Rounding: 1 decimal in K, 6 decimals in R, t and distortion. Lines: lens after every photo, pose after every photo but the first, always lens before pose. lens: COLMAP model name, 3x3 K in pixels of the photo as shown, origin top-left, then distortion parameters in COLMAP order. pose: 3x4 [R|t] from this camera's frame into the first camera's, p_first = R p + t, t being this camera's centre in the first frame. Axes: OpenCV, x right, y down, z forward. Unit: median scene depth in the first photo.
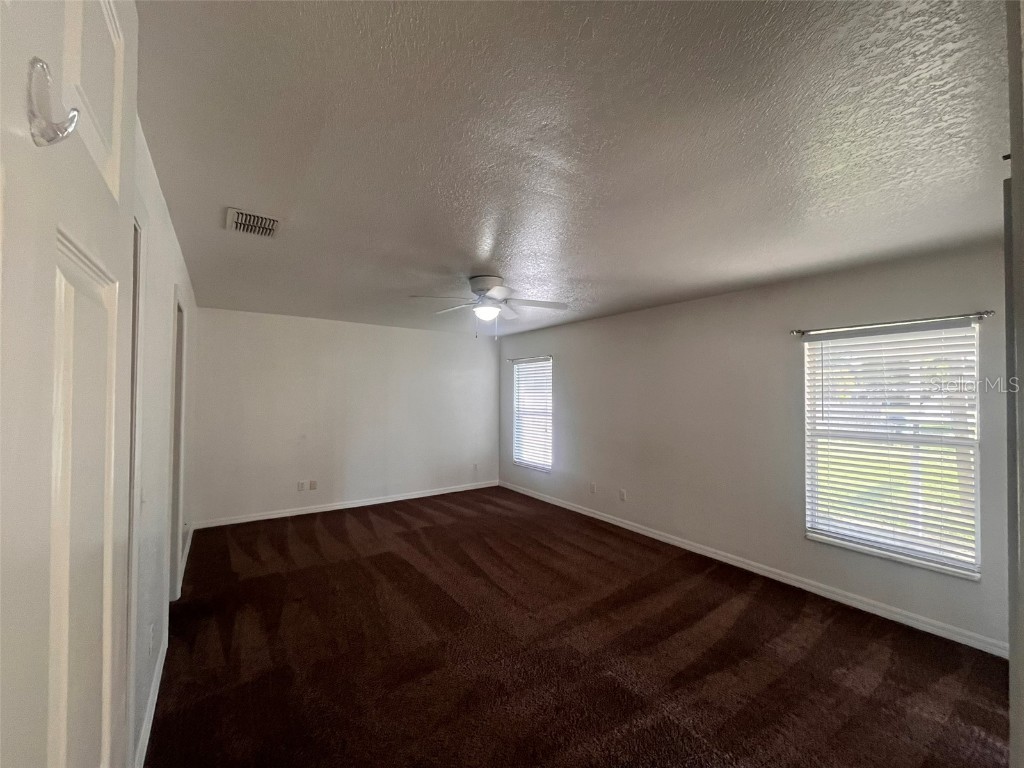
lens RADIAL K [[418.9, 0, 518.2], [0, 418.9, 388.2], [0, 0, 1]] dist [0.011477, -0.000466]
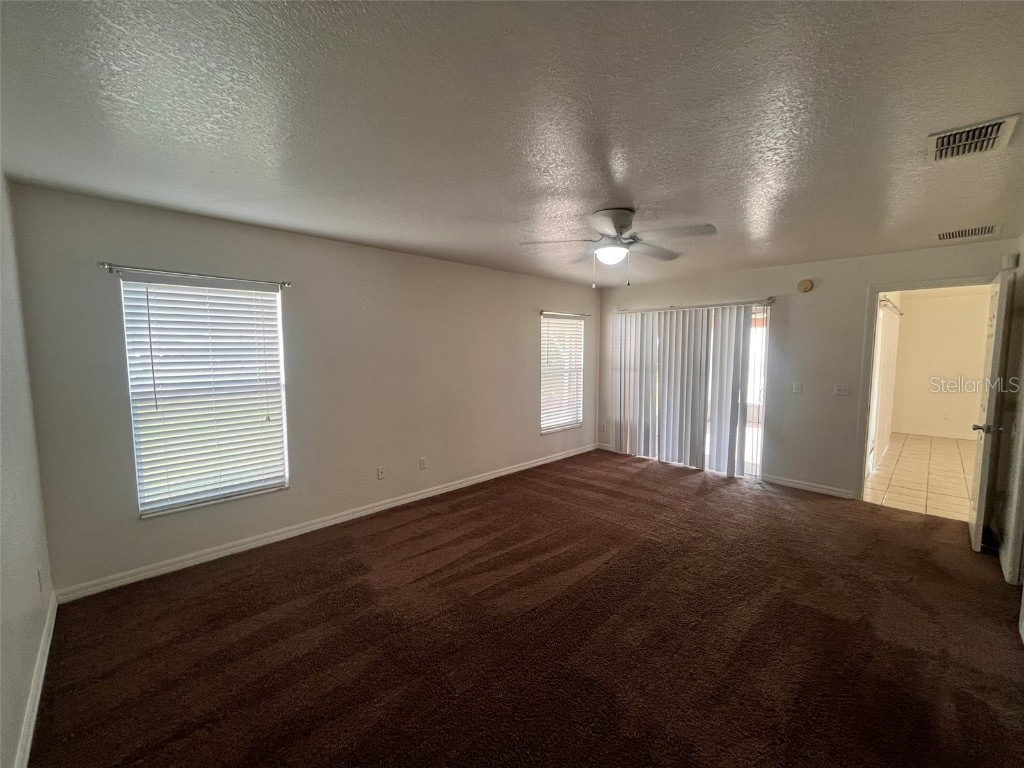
lens RADIAL K [[418.9, 0, 521.1], [0, 418.9, 380.4], [0, 0, 1]] dist [0.011477, -0.000466]
pose [[-0.154592, -0.075716, 0.985073, -0.536112], [-0.007952, 0.997122, 0.075394, 0.006898], [-0.987946, 0.003822, -0.154749, 0.766652]]
